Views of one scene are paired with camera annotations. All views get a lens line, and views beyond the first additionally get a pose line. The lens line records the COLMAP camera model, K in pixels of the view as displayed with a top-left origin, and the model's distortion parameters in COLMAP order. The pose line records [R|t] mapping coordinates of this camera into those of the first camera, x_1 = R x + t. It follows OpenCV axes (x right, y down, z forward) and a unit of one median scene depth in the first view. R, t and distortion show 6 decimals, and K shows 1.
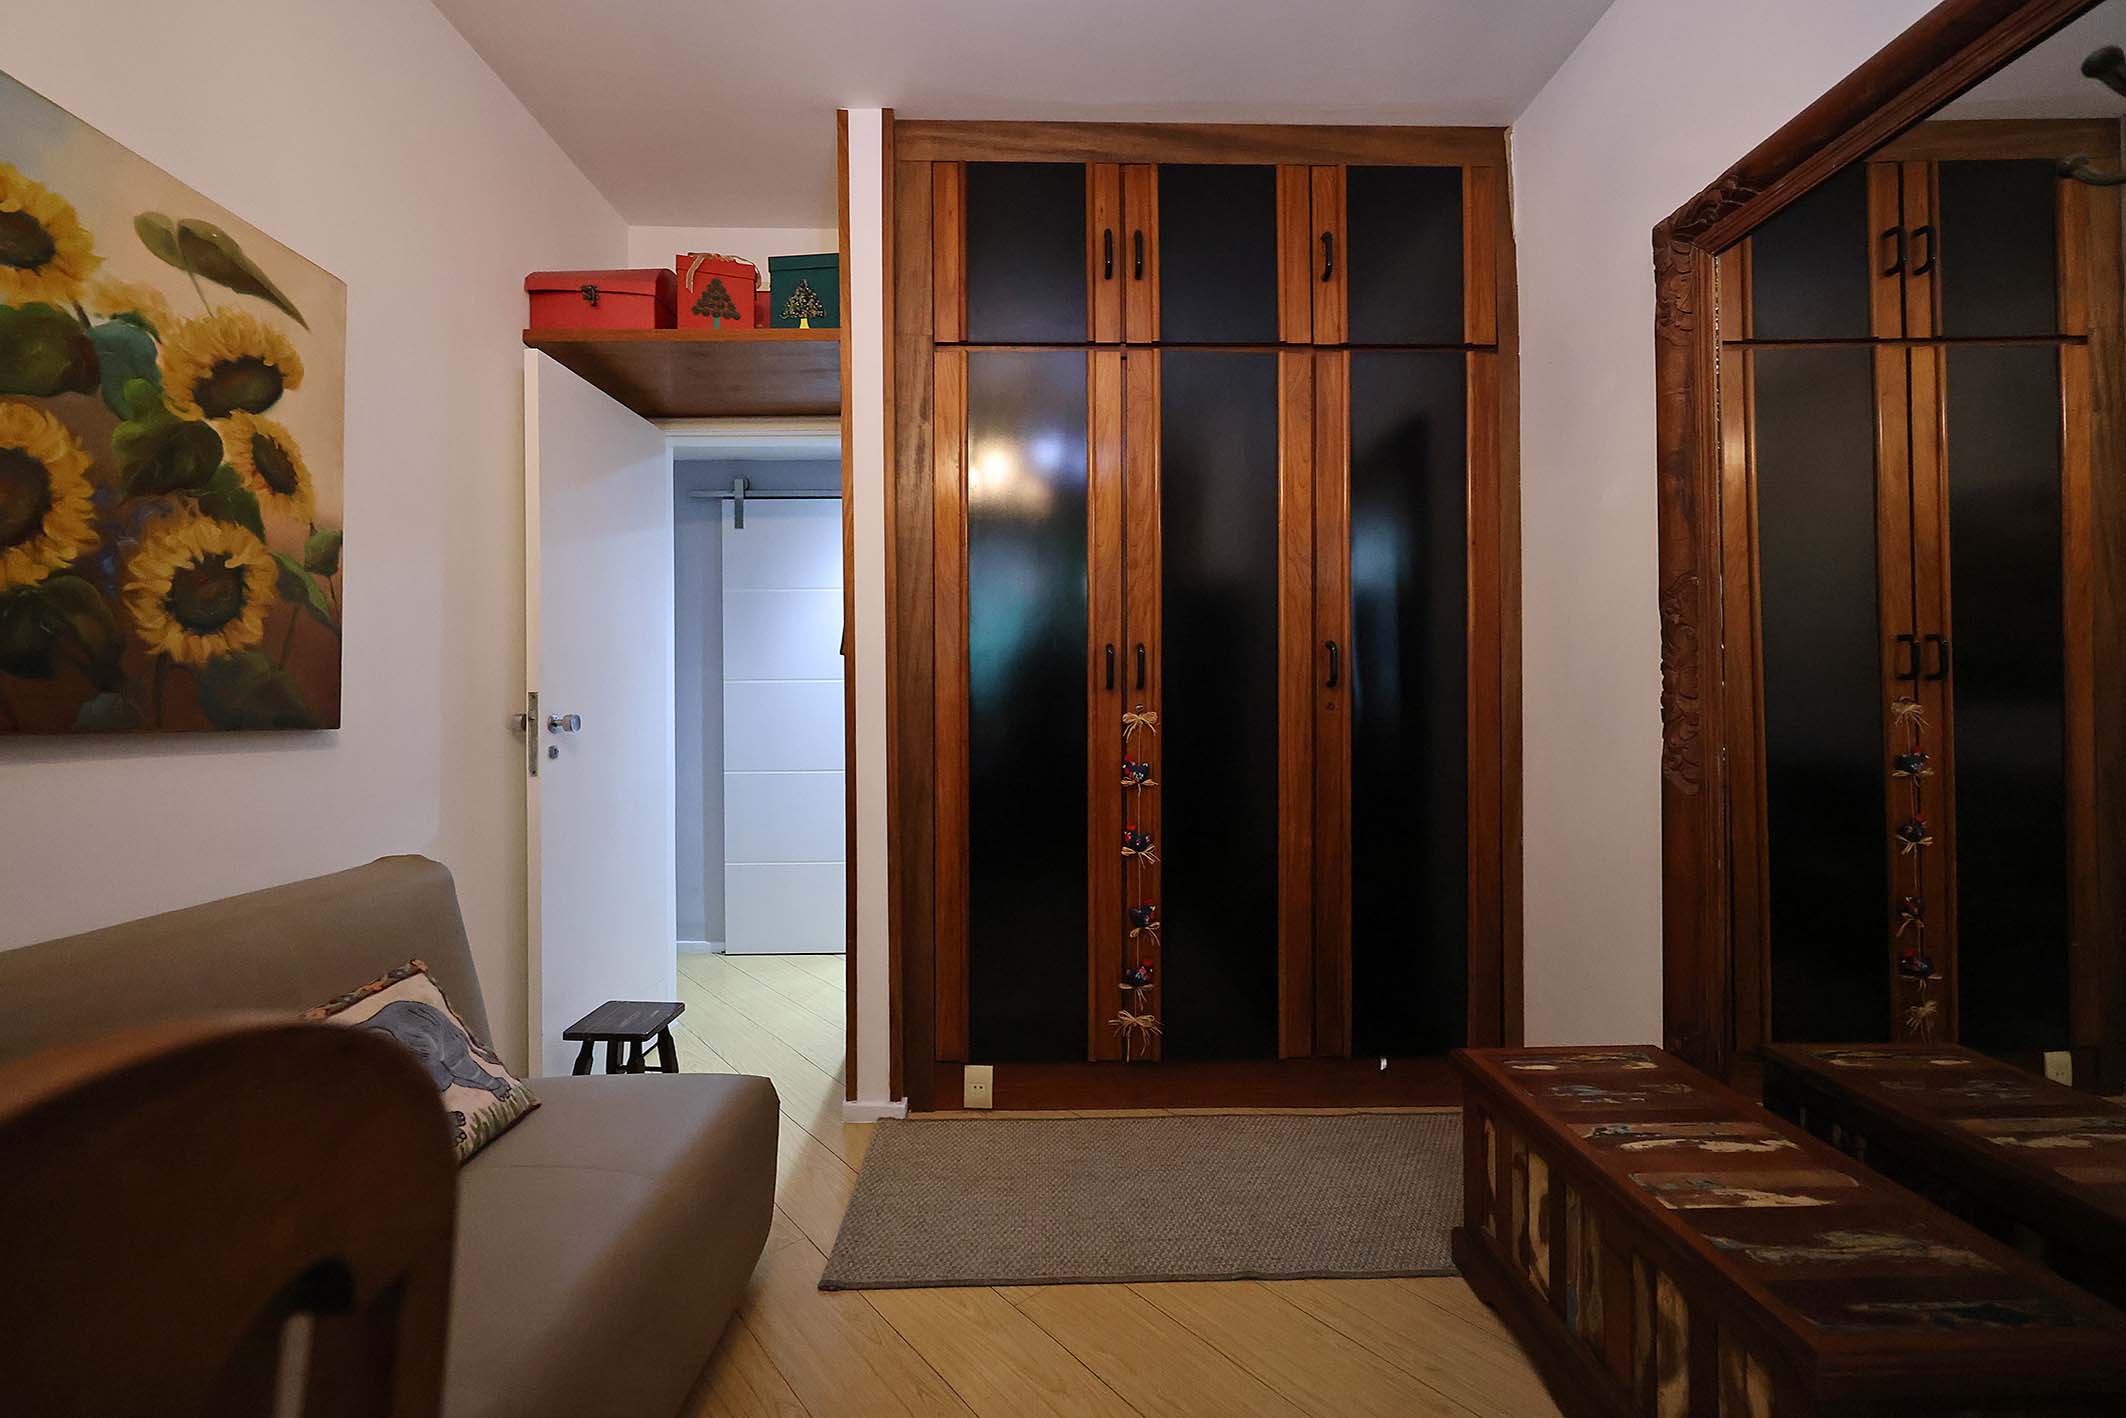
lens RADIAL K [[860.3, 0, 1063.0], [0, 860.3, 709.0], [0, 0, 1]] dist [0.000949, 0.000138]
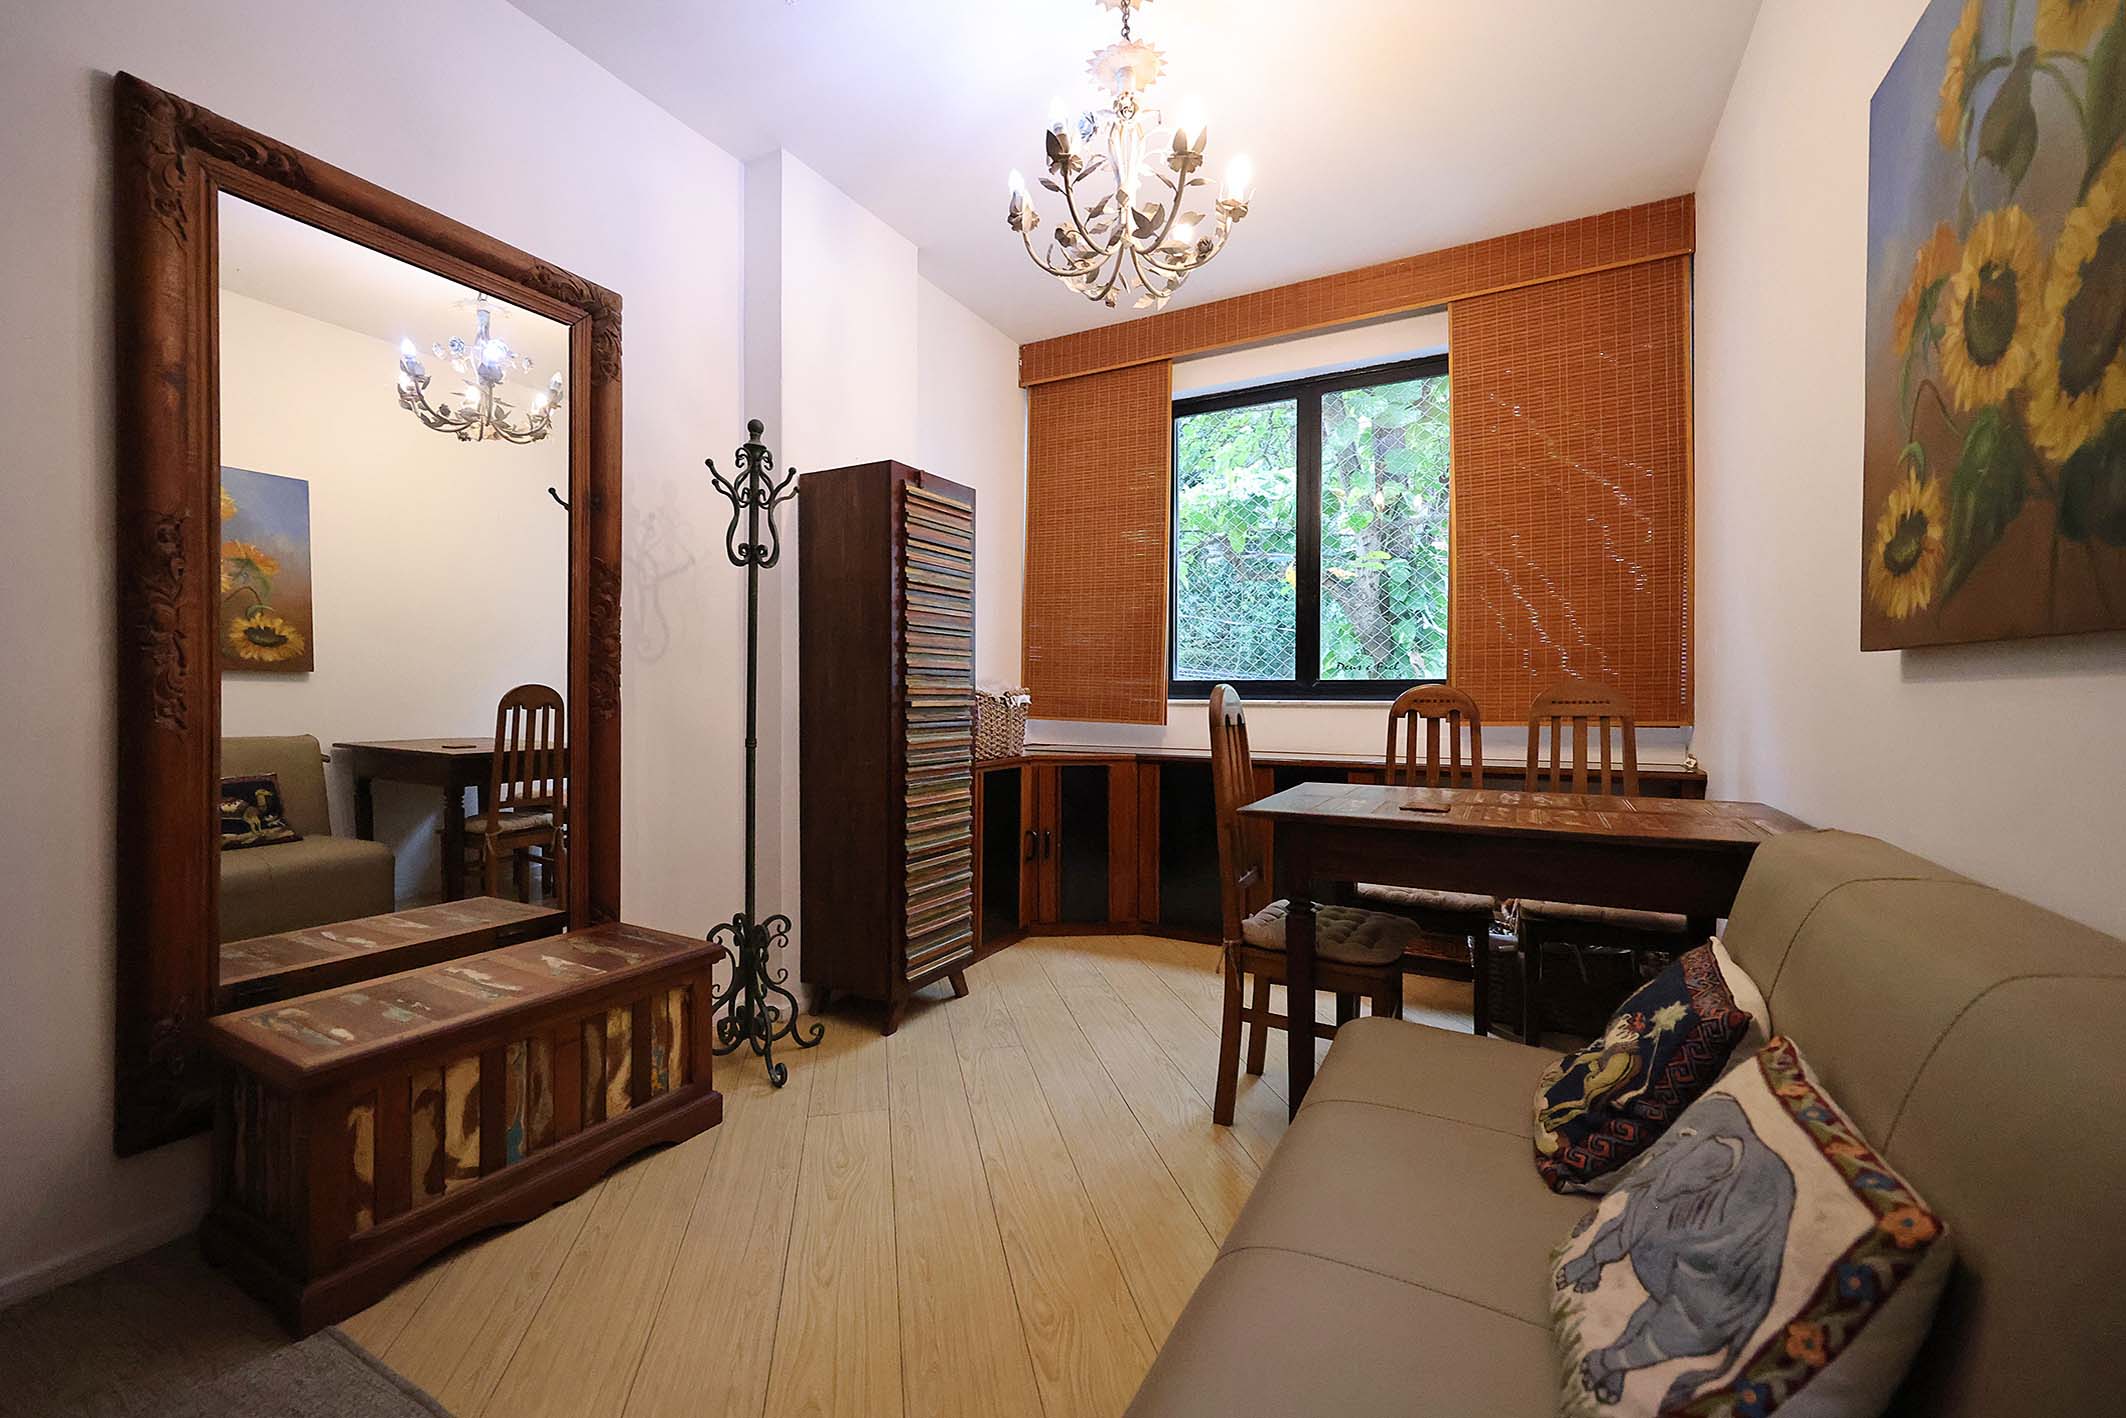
lens RADIAL K [[860.3, 0, 1063.0], [0, 860.3, 709.0], [0, 0, 1]] dist [0.000949, 0.000138]
pose [[-0.877706, -0.001179, 0.479198, -0.693884], [0.006869, 0.999863, 0.015042, 0.071579], [-0.479150, 0.016494, -0.877578, 1.740728]]
